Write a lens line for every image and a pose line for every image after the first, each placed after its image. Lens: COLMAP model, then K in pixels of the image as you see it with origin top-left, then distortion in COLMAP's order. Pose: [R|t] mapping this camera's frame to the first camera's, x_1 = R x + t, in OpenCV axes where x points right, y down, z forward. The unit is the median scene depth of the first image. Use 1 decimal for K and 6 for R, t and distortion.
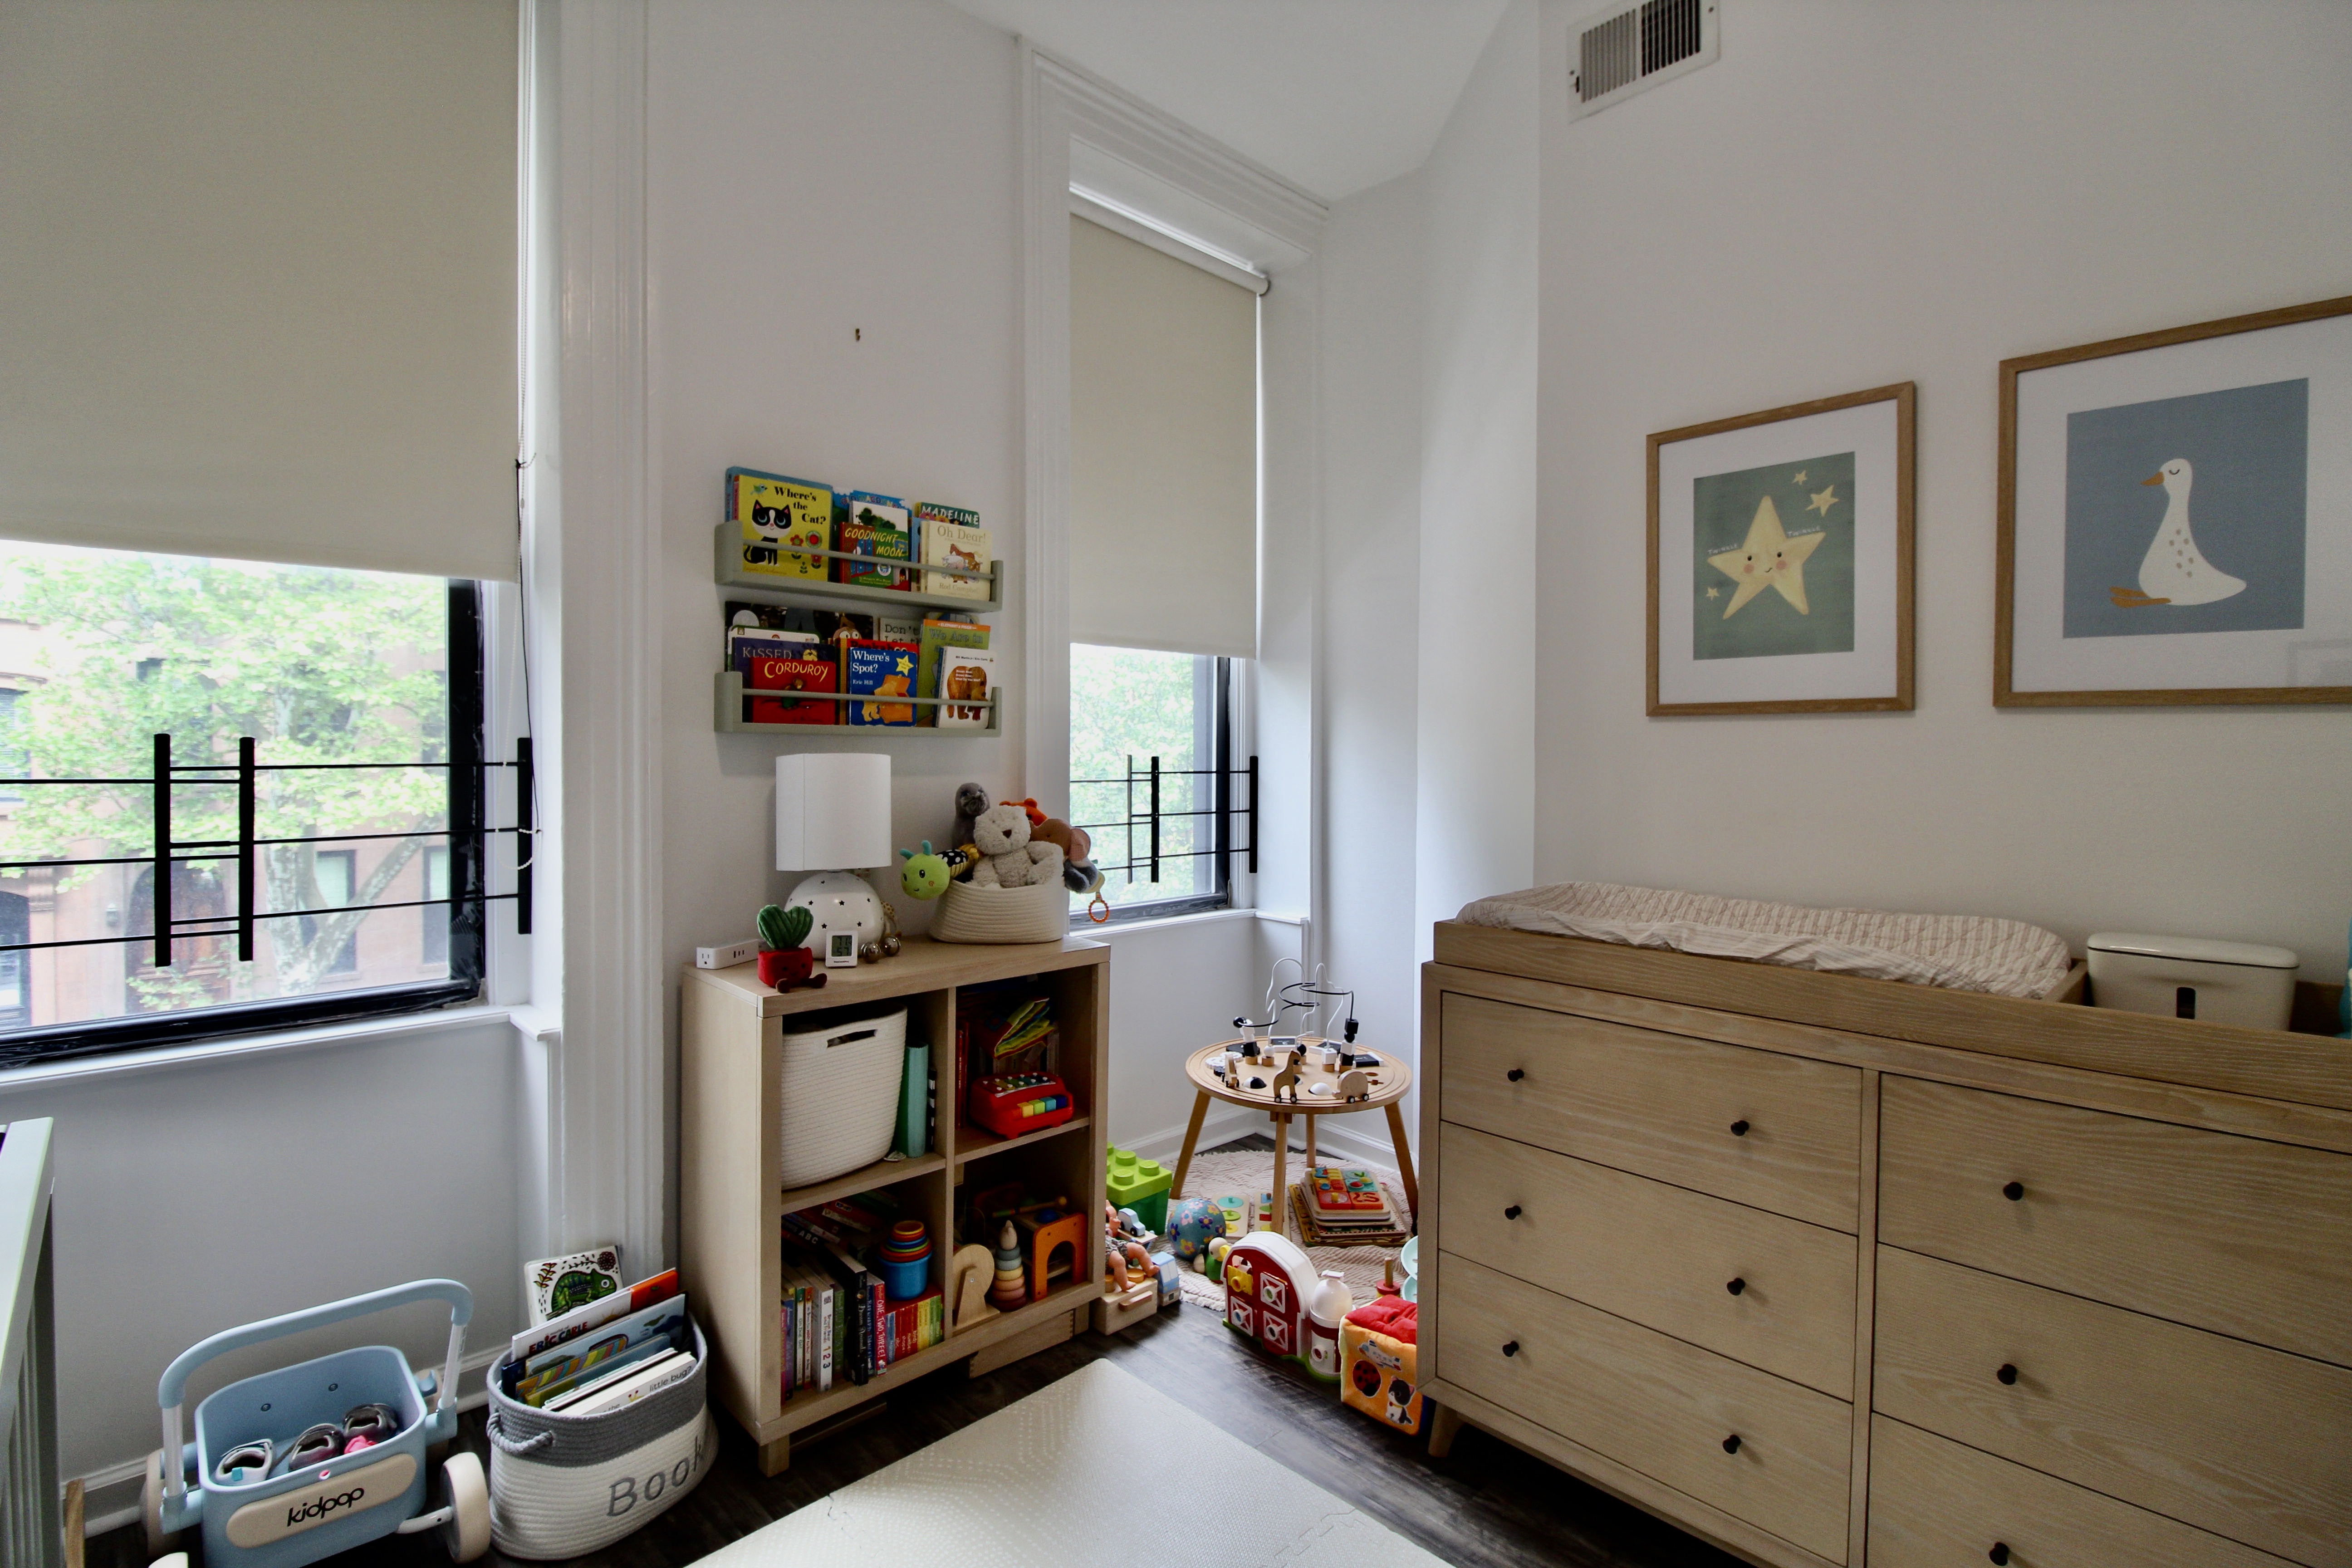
lens RADIAL K [[1095.5, 0, 1186.1], [0, 1095.5, 761.7], [0, 0, 1]] dist [0.002487, -0.016050]
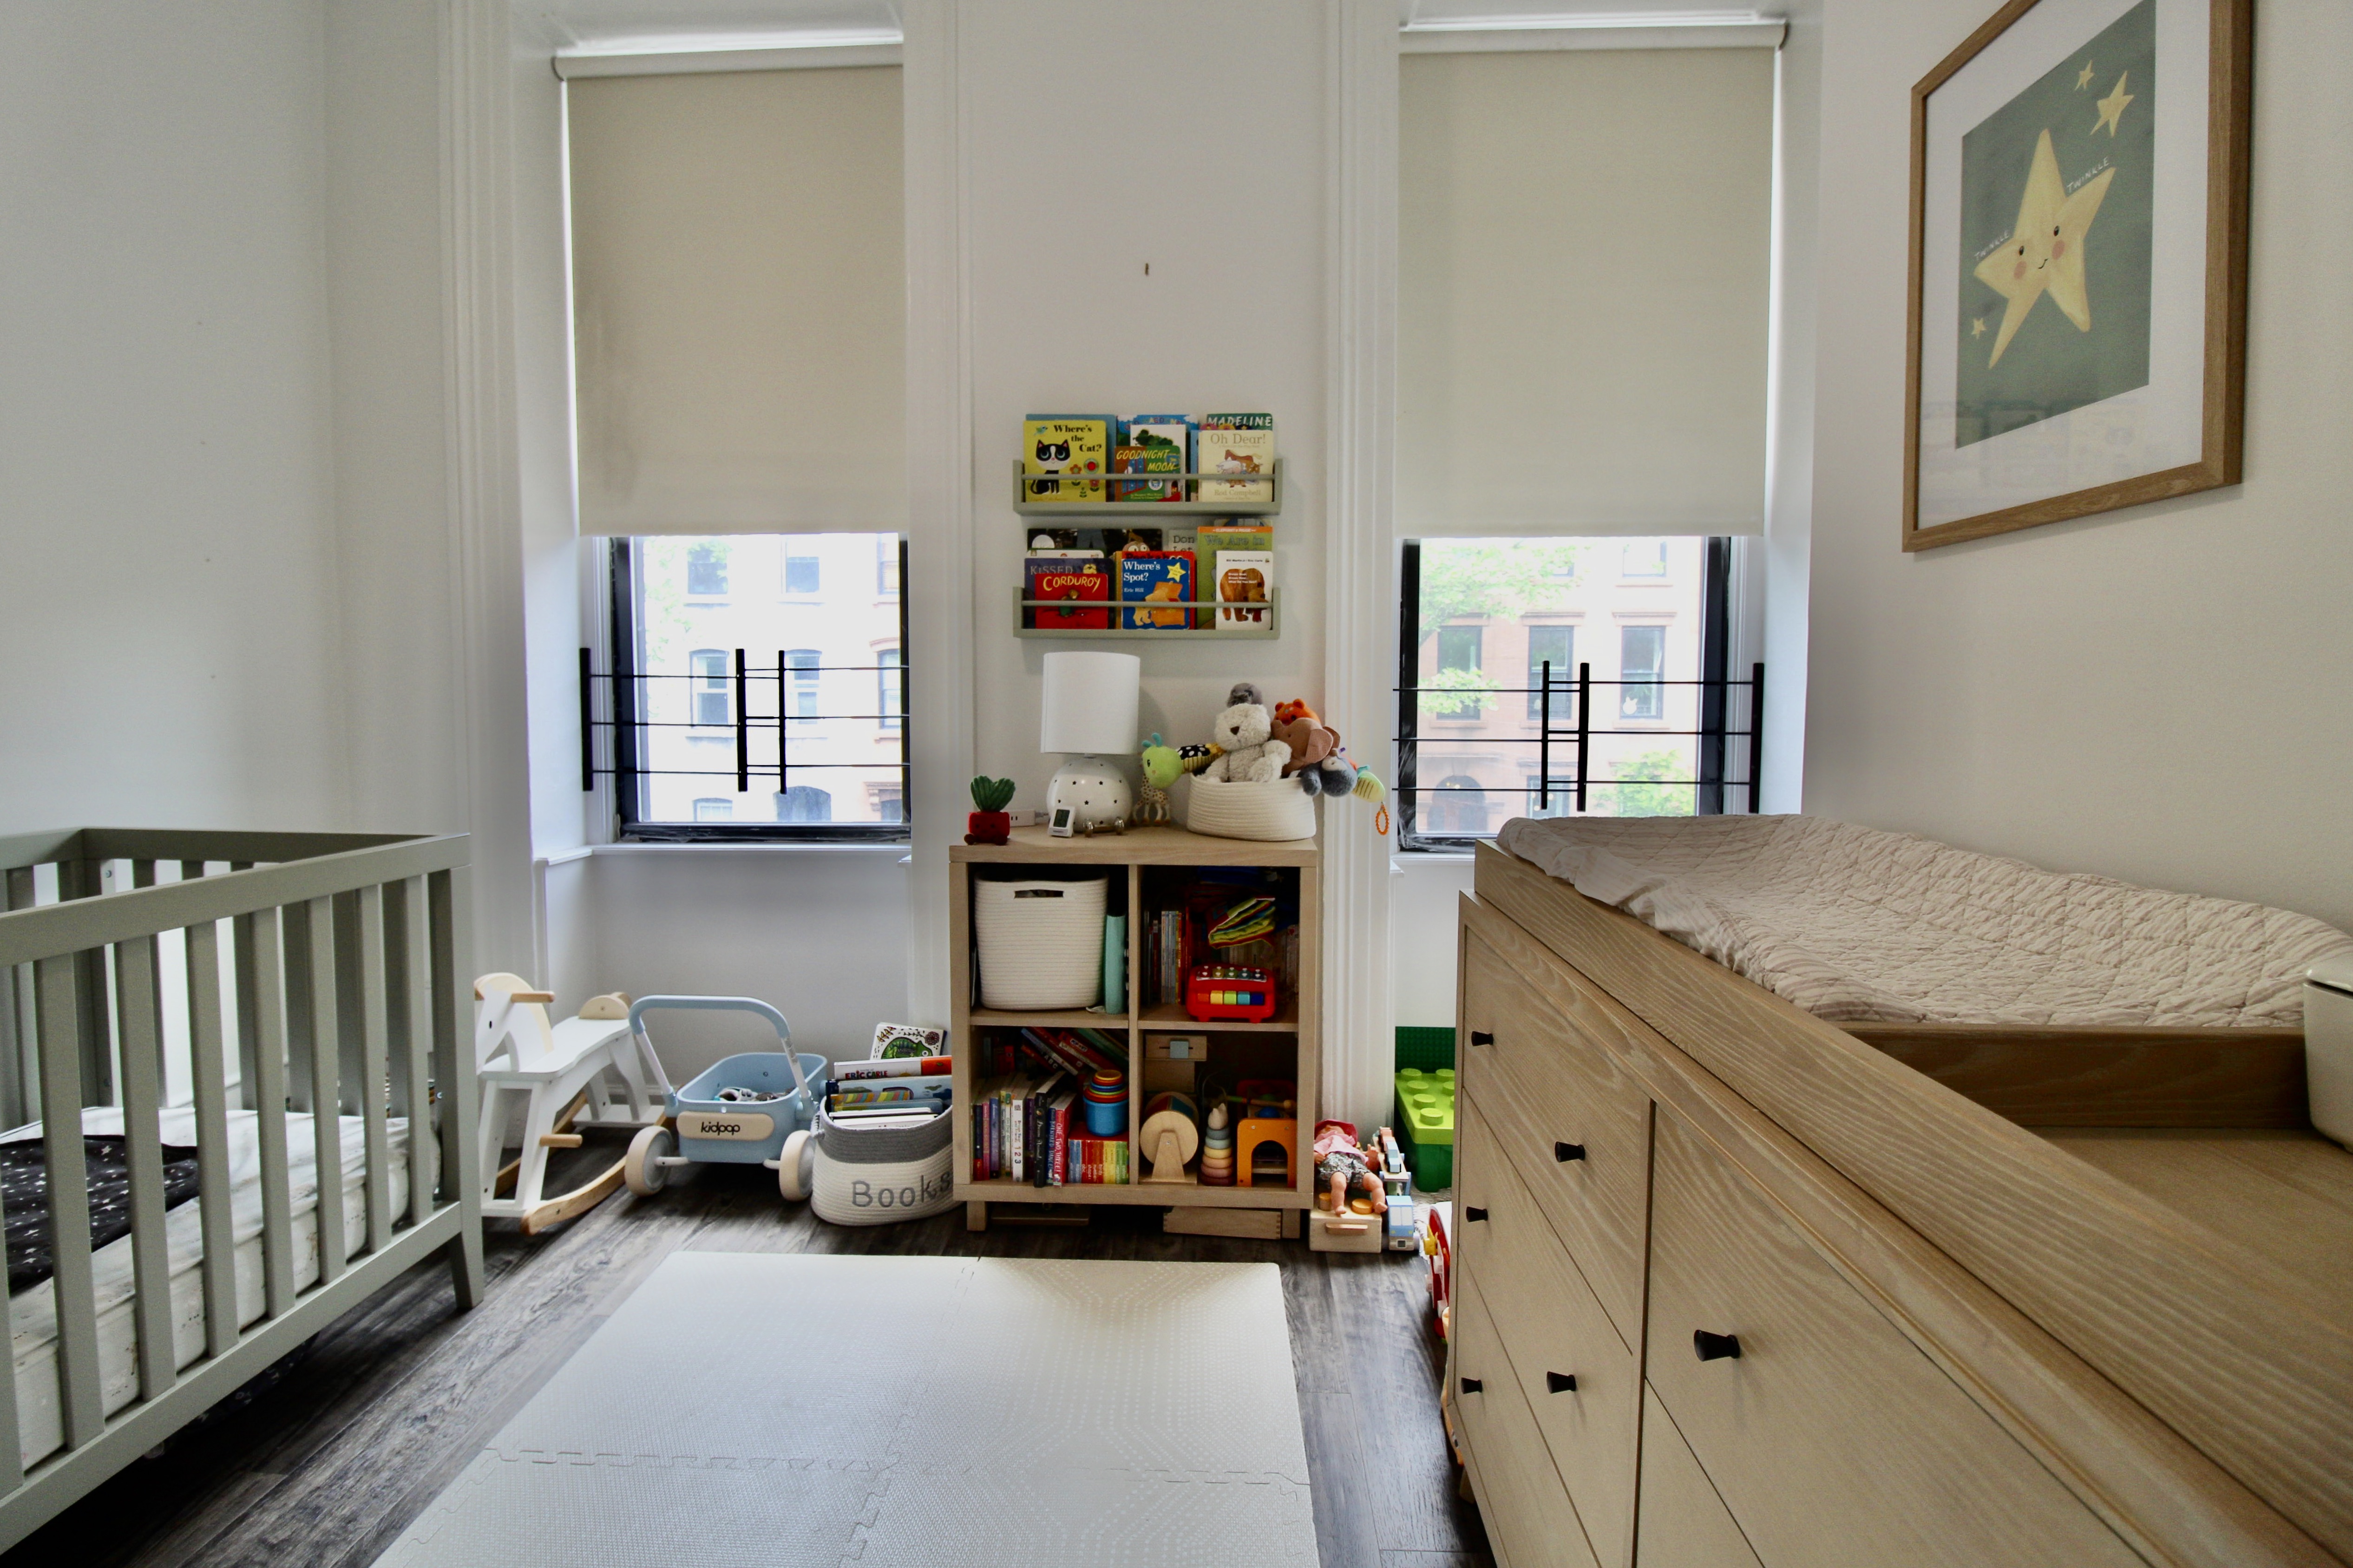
lens RADIAL K [[1123.1, 0, 1178.8], [0, 1123.1, 761.3], [0, 0, 1]] dist [0.004316, -0.017741]
pose [[0.685800, 0.039906, -0.726696, 0.566374], [-0.006463, 0.998790, 0.048748, 0.044512], [0.727762, -0.028735, 0.685228, 0.251418]]
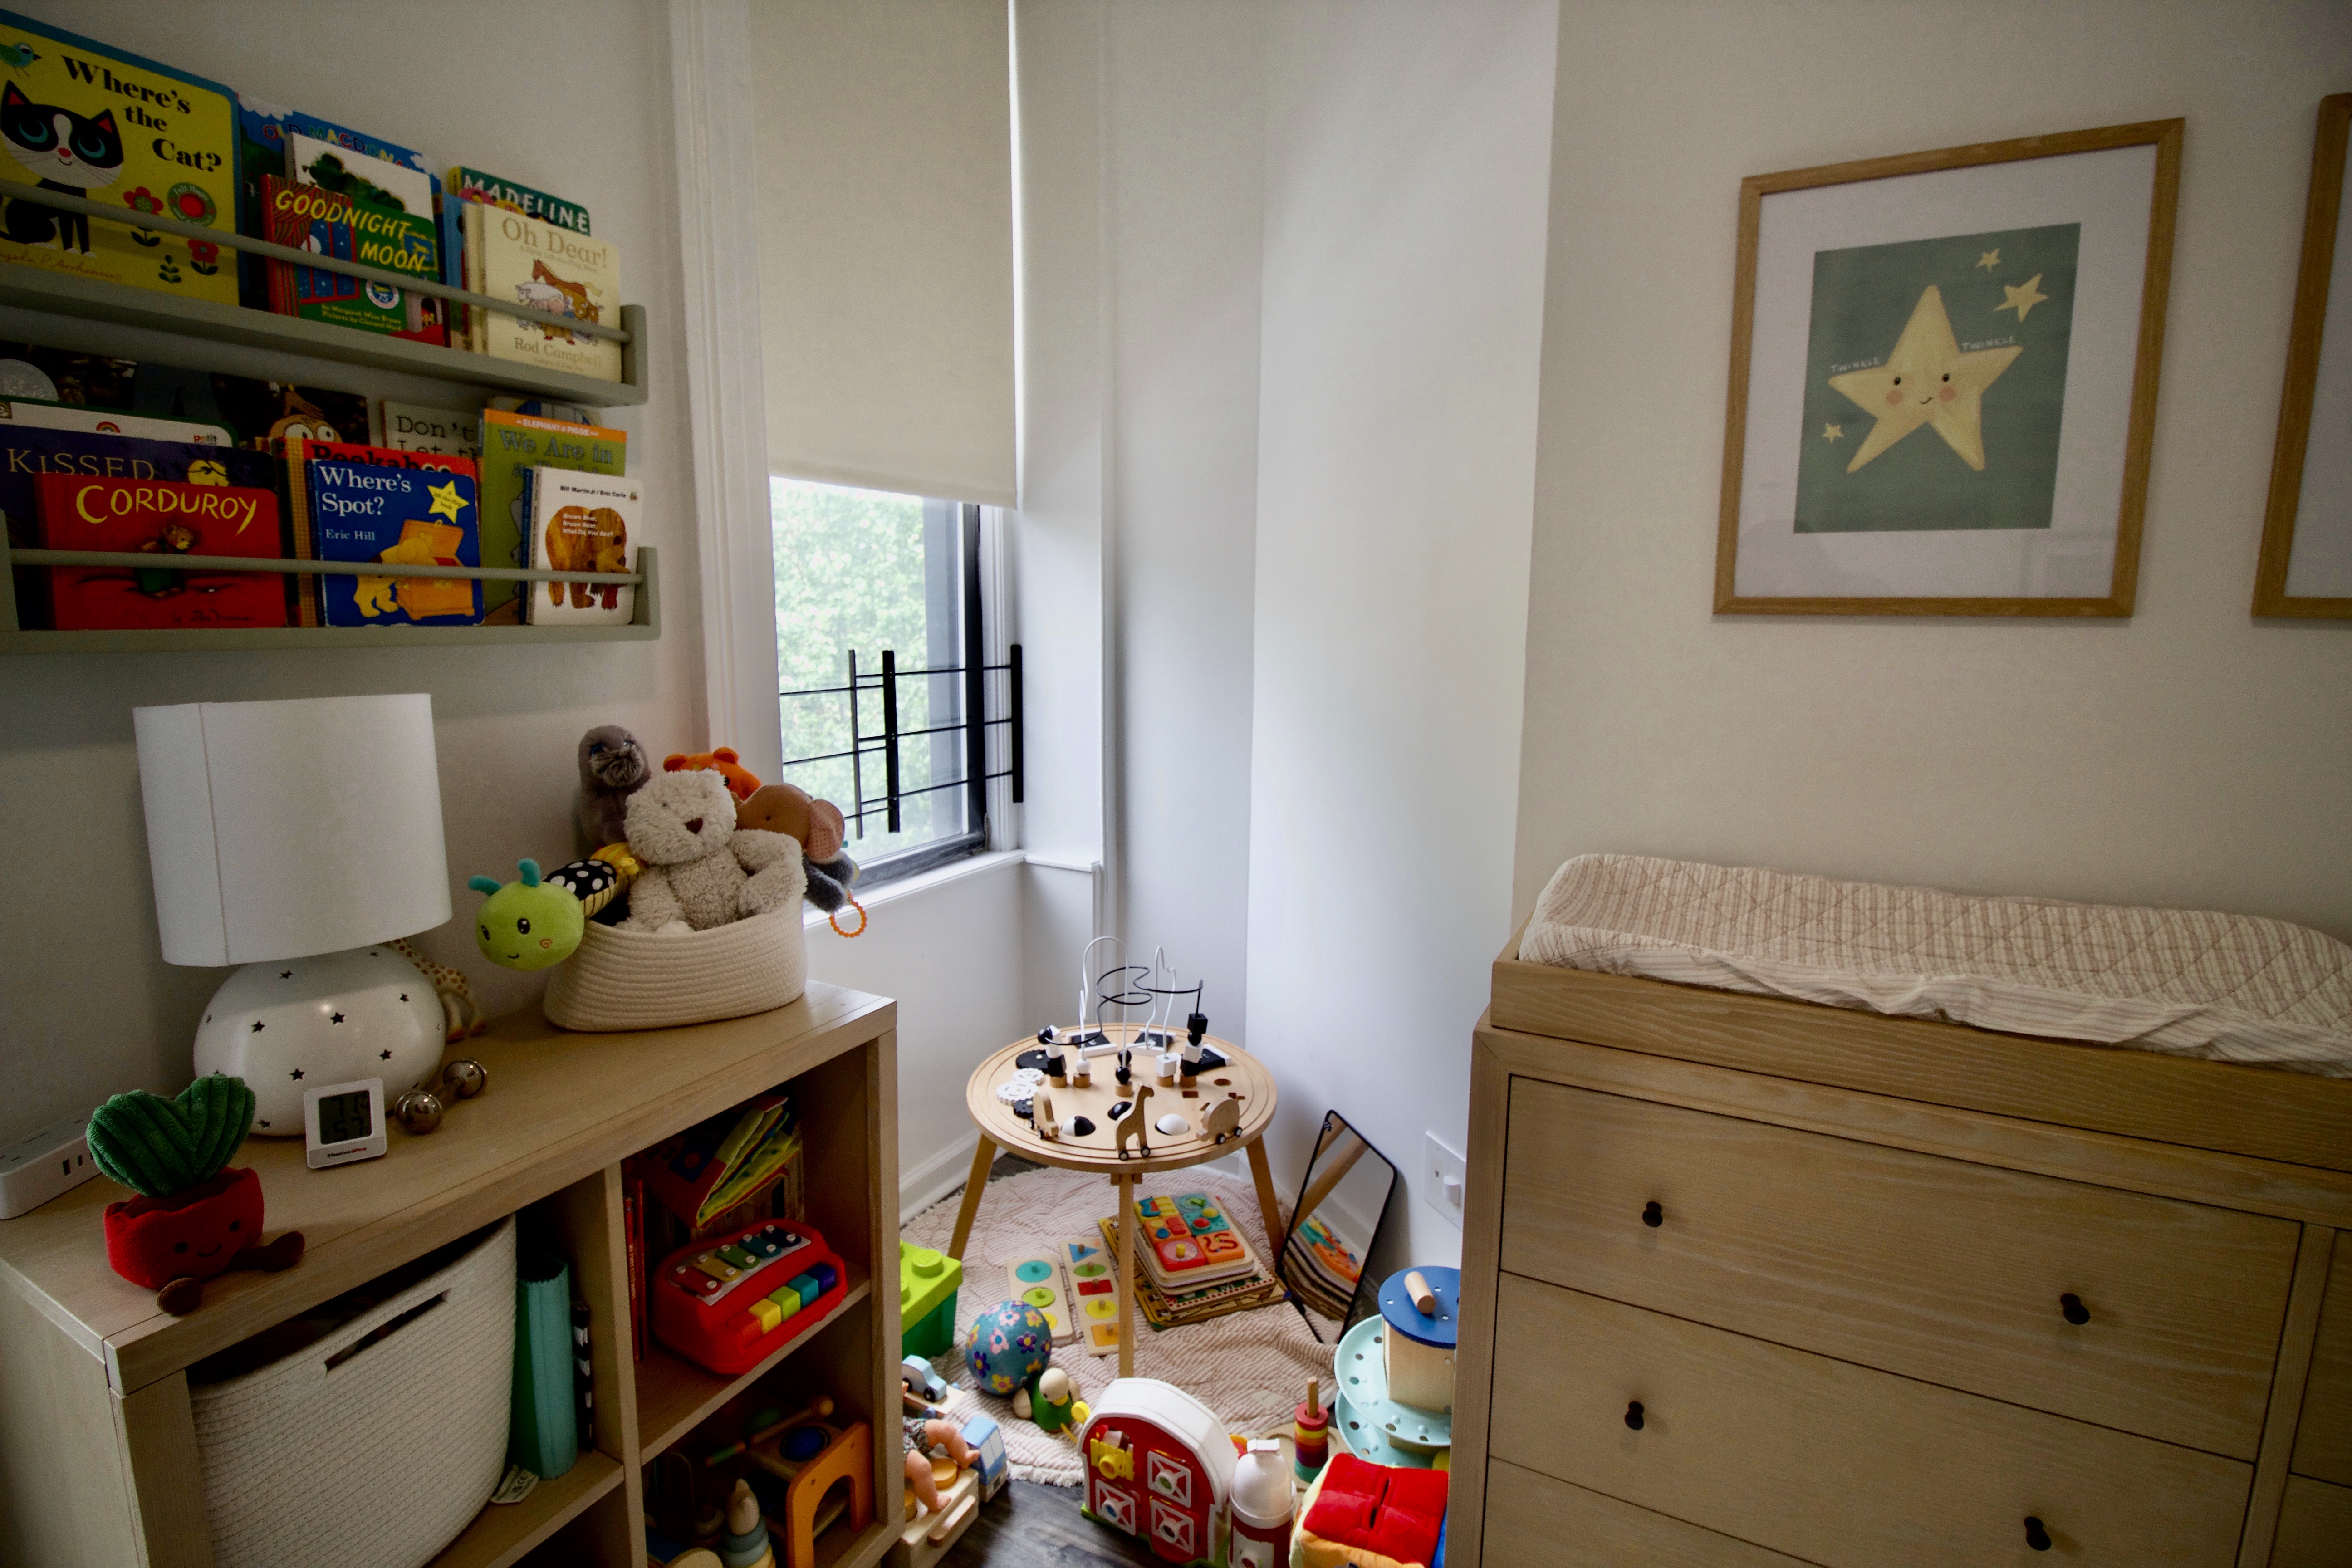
lens RADIAL K [[1092.5, 0, 1183.0], [0, 1092.5, 764.7], [0, 0, 1]] dist [-0.002326, -0.011456]
pose [[0.947291, -0.042138, 0.317591, -0.105893], [-0.000627, 0.991067, 0.133364, -0.036605], [-0.320374, -0.126534, 0.938802, 0.426717]]
